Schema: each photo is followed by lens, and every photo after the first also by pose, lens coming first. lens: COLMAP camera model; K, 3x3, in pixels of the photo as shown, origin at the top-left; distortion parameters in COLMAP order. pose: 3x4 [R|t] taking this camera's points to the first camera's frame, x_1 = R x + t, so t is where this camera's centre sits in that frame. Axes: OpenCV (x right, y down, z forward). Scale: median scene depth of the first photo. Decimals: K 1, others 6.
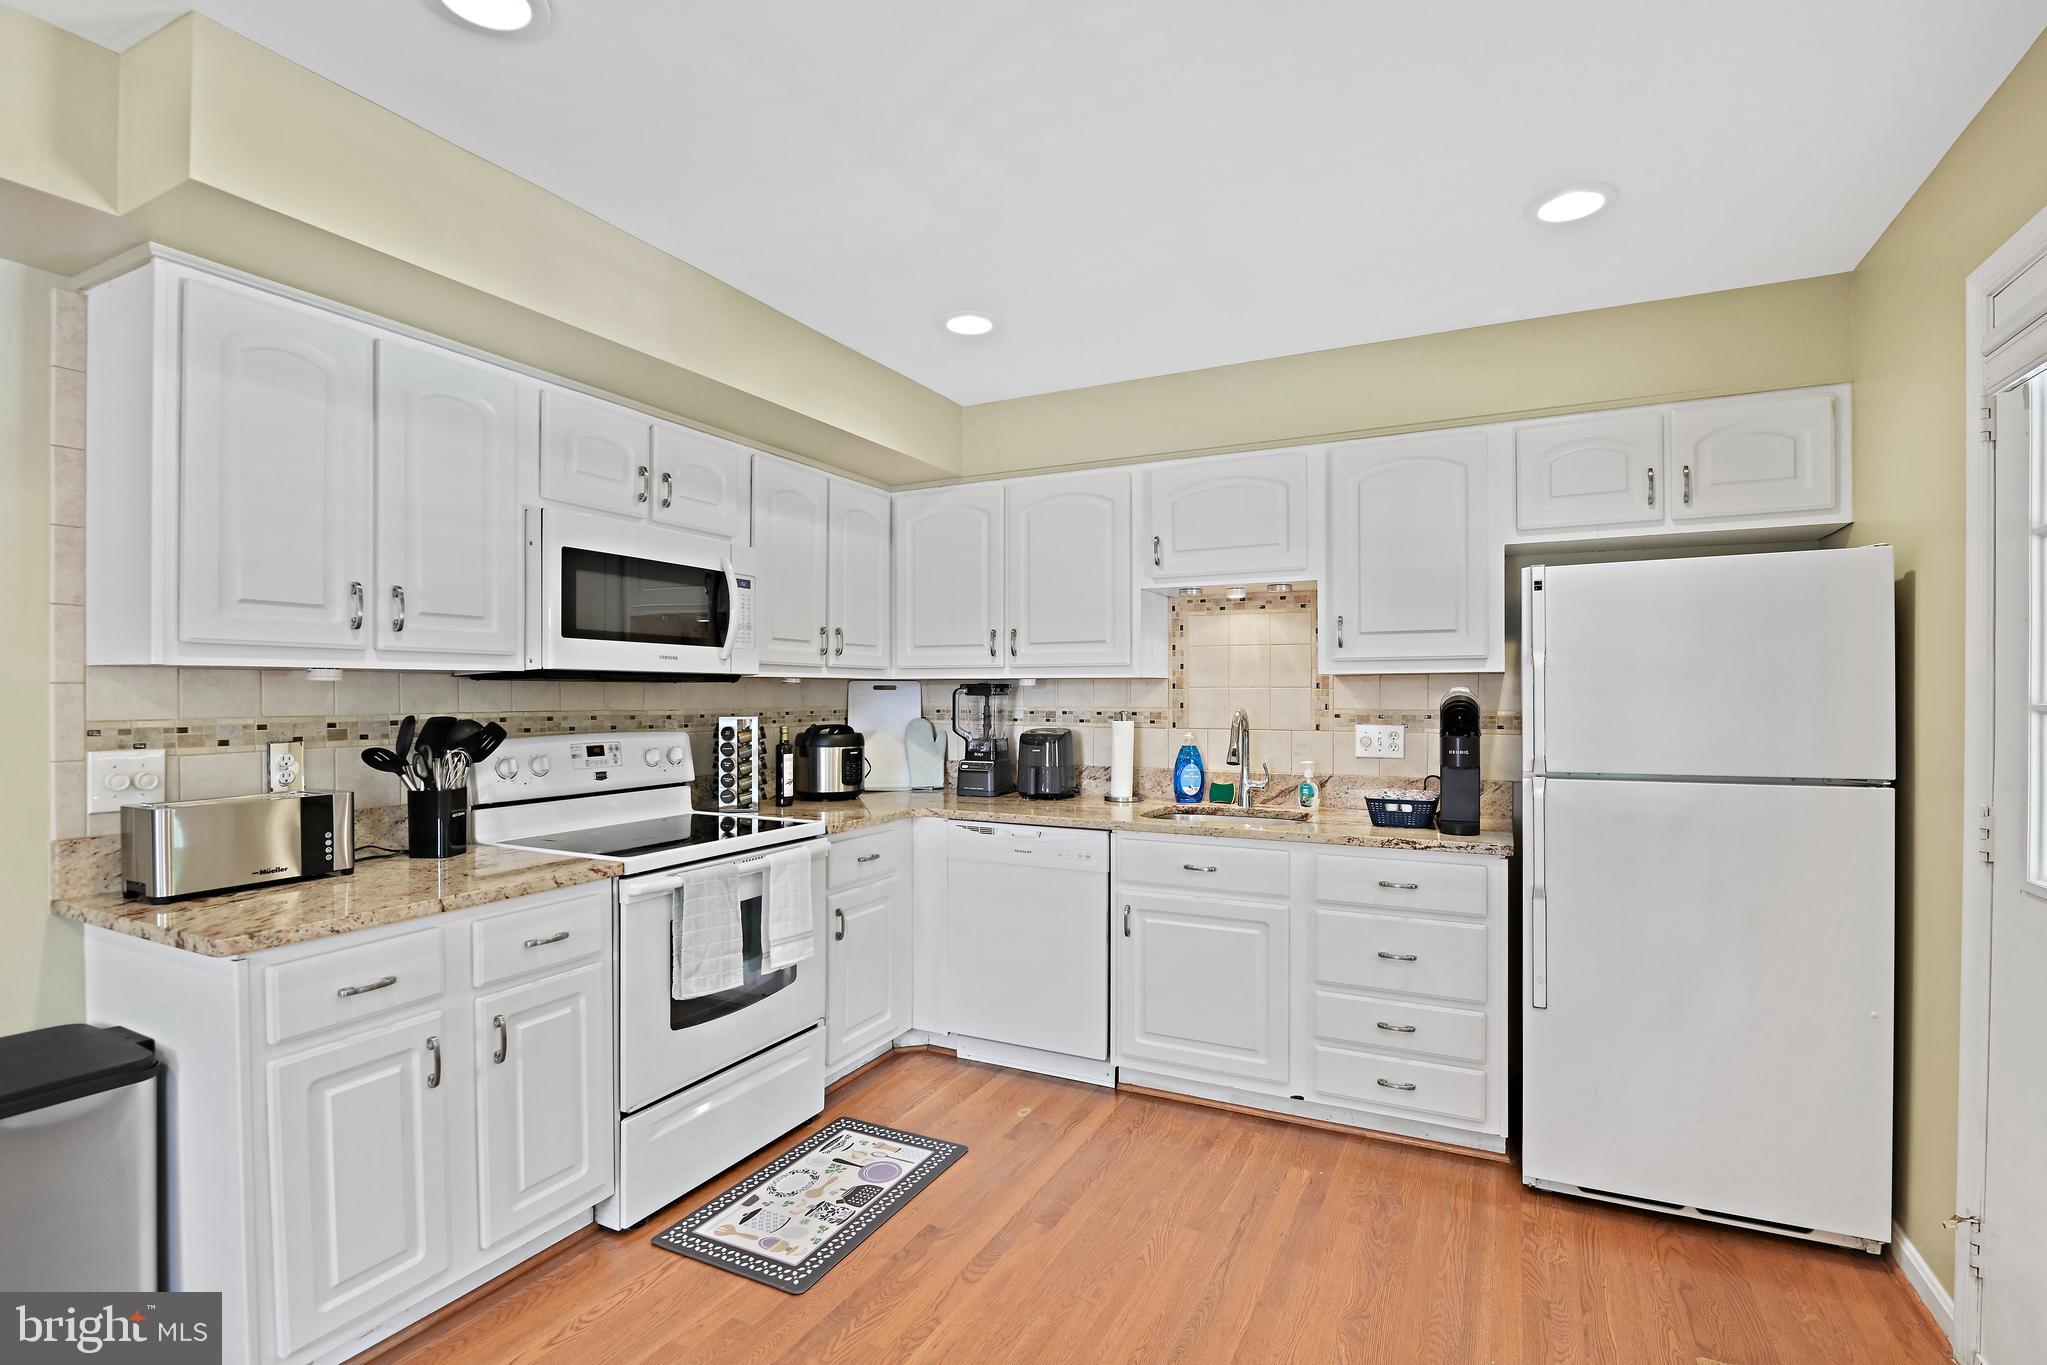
lens RADIAL K [[975.6, 0, 1026.3], [0, 975.6, 676.9], [0, 0, 1]] dist [-0.000171, -0.015405]
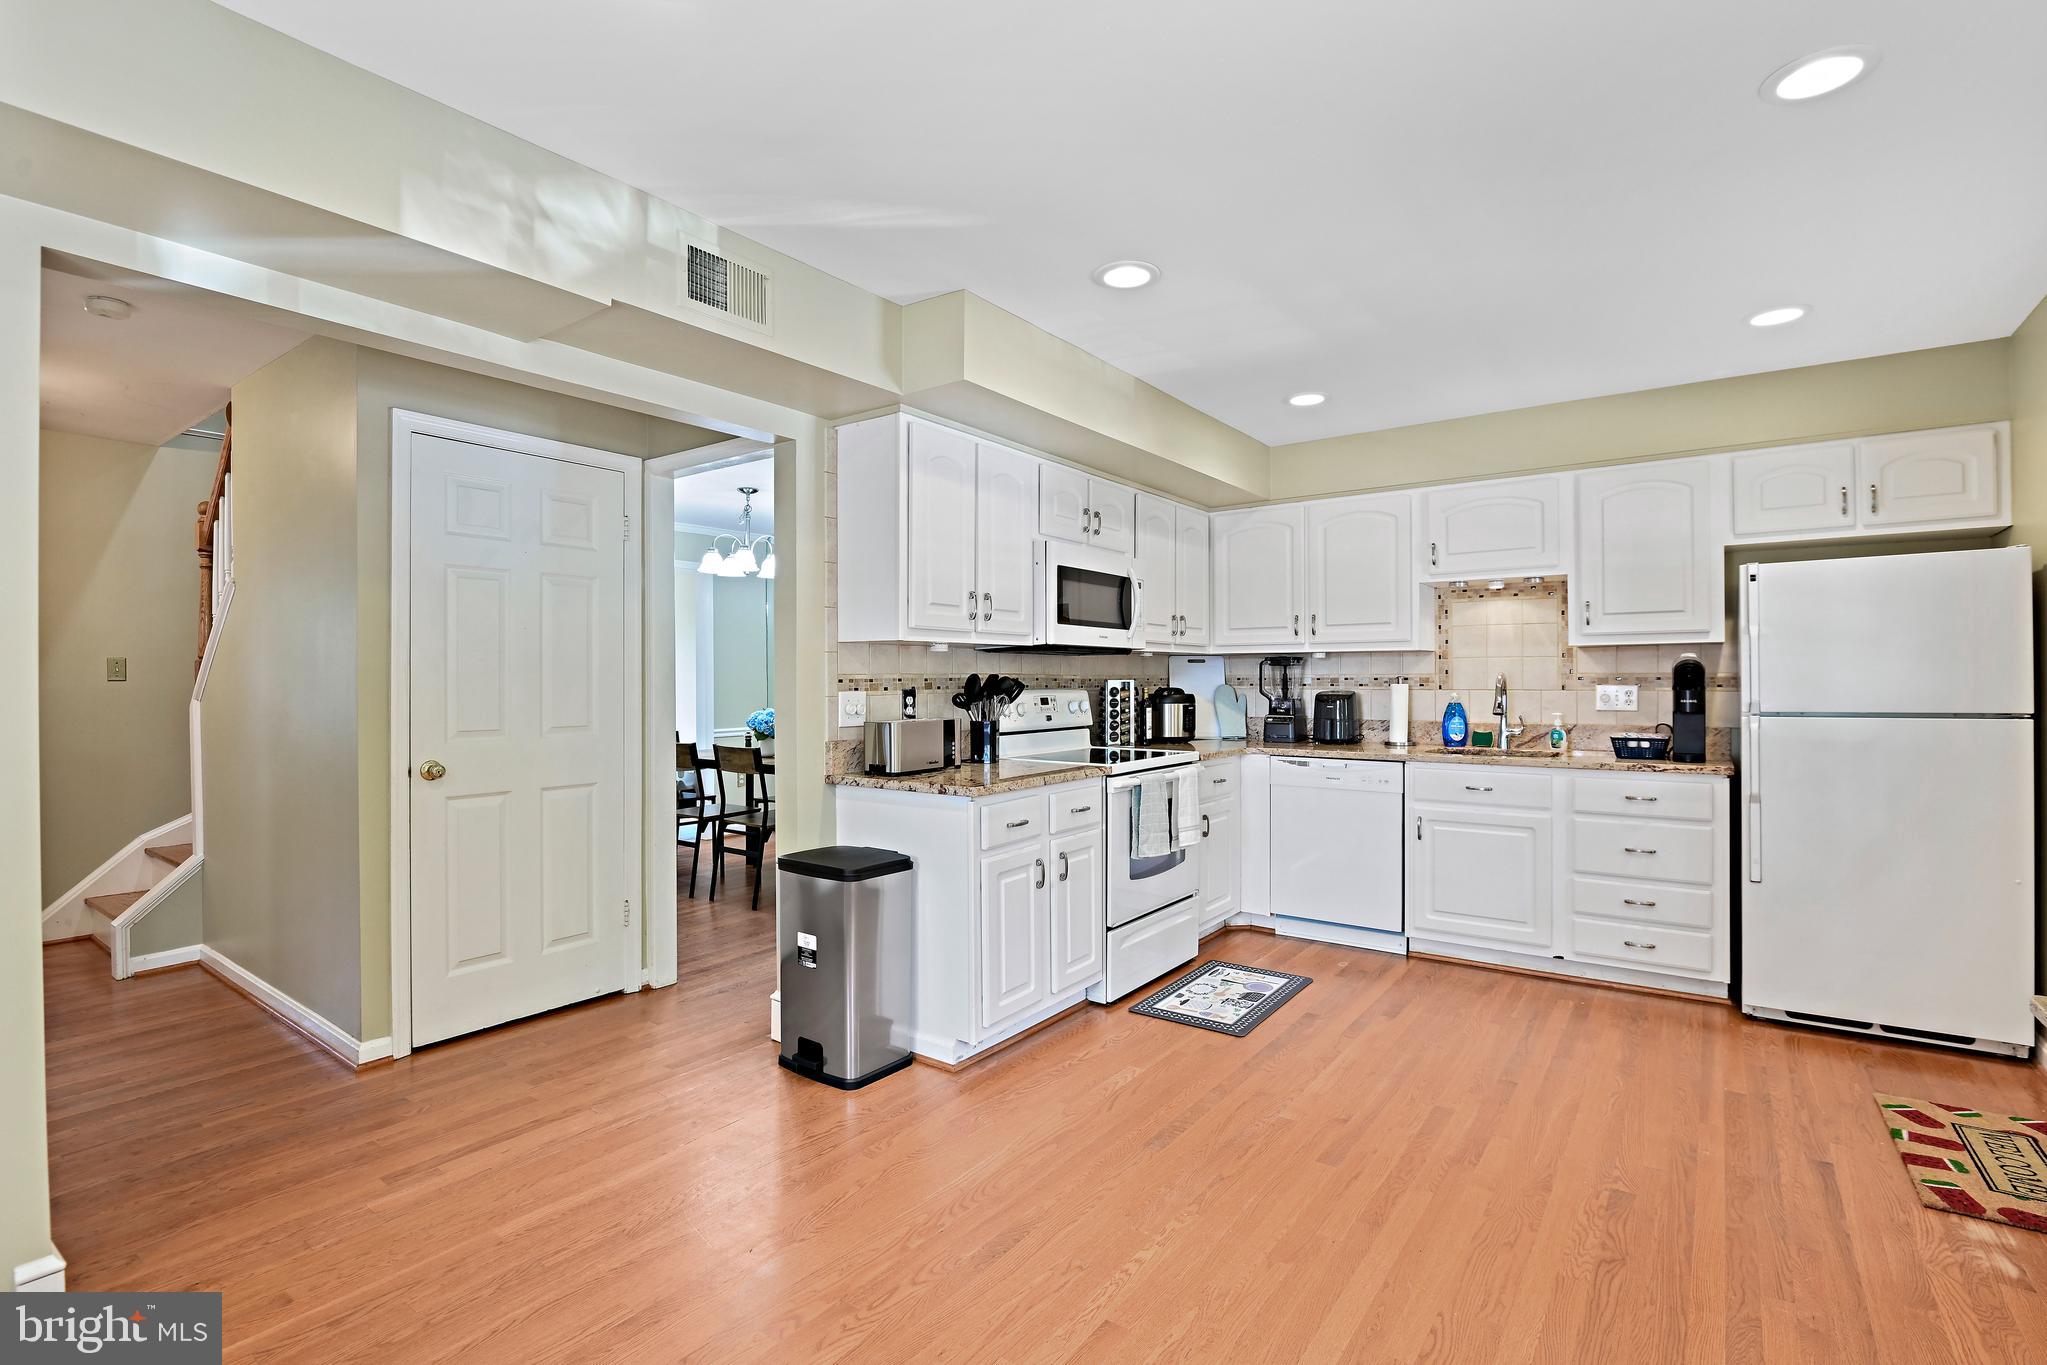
lens RADIAL K [[960.8, 0, 1022.6], [0, 960.8, 664.0], [0, 0, 1]] dist [-0.003258, -0.009429]
pose [[0.986747, -0.005608, -0.162170, -0.235653], [0.005695, 0.999984, 0.000070, 0.019254], [0.162167, -0.000992, 0.986763, -0.429454]]
